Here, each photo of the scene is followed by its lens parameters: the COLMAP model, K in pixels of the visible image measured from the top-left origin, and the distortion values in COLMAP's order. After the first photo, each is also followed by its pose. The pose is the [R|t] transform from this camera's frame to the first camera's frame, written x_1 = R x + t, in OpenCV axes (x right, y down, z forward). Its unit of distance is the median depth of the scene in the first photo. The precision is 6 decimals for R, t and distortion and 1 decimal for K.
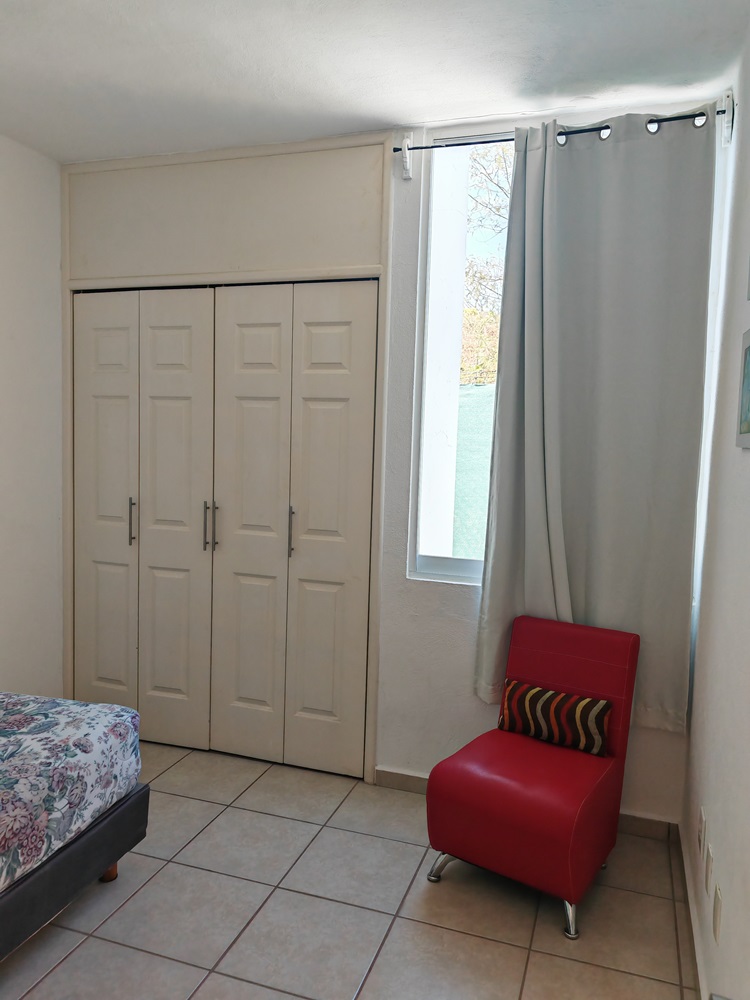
lens RADIAL K [[773.9, 0, 372.5], [0, 773.9, 498.5], [0, 0, 1]] dist [0.027386, -0.033407]
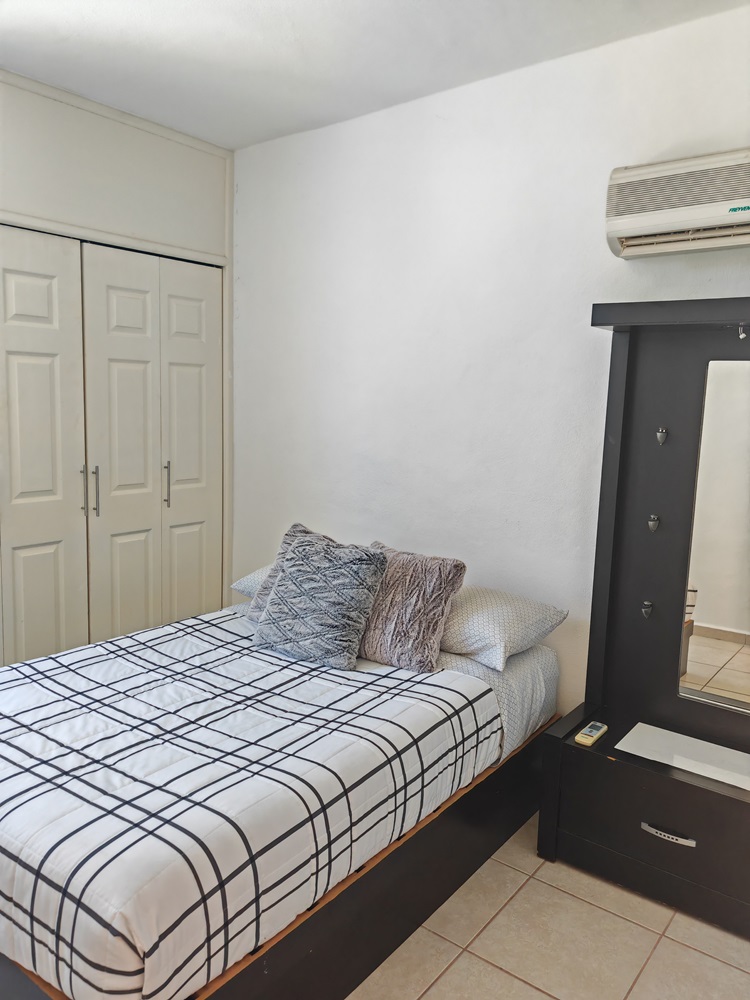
lens RADIAL K [[773.9, 0, 375.3], [0, 773.9, 500.2], [0, 0, 1]] dist [0.027386, -0.033407]
pose [[0.317026, -0.144531, 0.937340, -1.346313], [0.066379, 0.989278, 0.130089, -0.074266], [-0.946091, 0.020978, 0.323221, 0.457805]]
